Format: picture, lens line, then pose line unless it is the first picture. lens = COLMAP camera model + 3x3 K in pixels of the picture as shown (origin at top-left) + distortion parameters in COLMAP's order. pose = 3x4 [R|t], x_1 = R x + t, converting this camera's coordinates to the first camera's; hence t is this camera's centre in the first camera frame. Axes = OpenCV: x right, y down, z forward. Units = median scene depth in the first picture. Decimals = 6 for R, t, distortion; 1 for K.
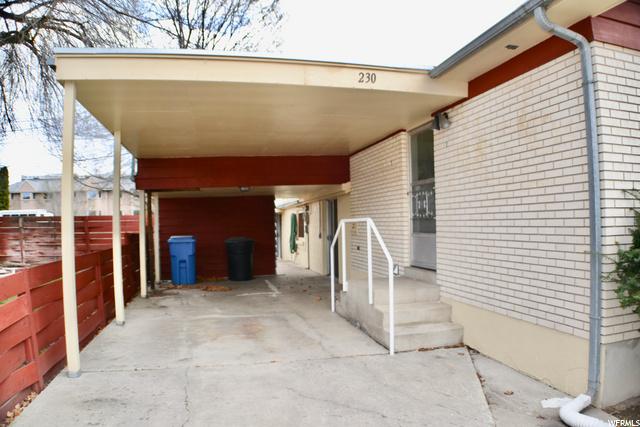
lens RADIAL K [[457.0, 0, 320.0], [0, 457.0, 213.5], [0, 0, 1]] dist [-0.000141, -0.000141]
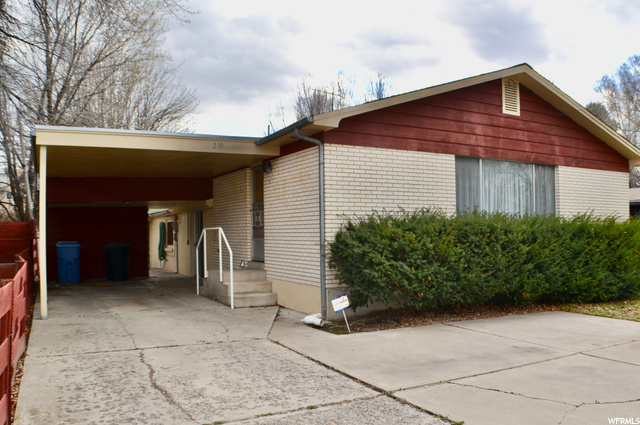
lens RADIAL K [[543.8, 0, 320.0], [0, 543.8, 212.5], [0, 0, 1]] dist [-0.146157, 0.003948]
pose [[0.971090, 0.012100, 0.238408, -0.003743], [-0.008021, 0.999804, -0.018074, -0.008641], [-0.238580, 0.015639, 0.970997, -0.740419]]
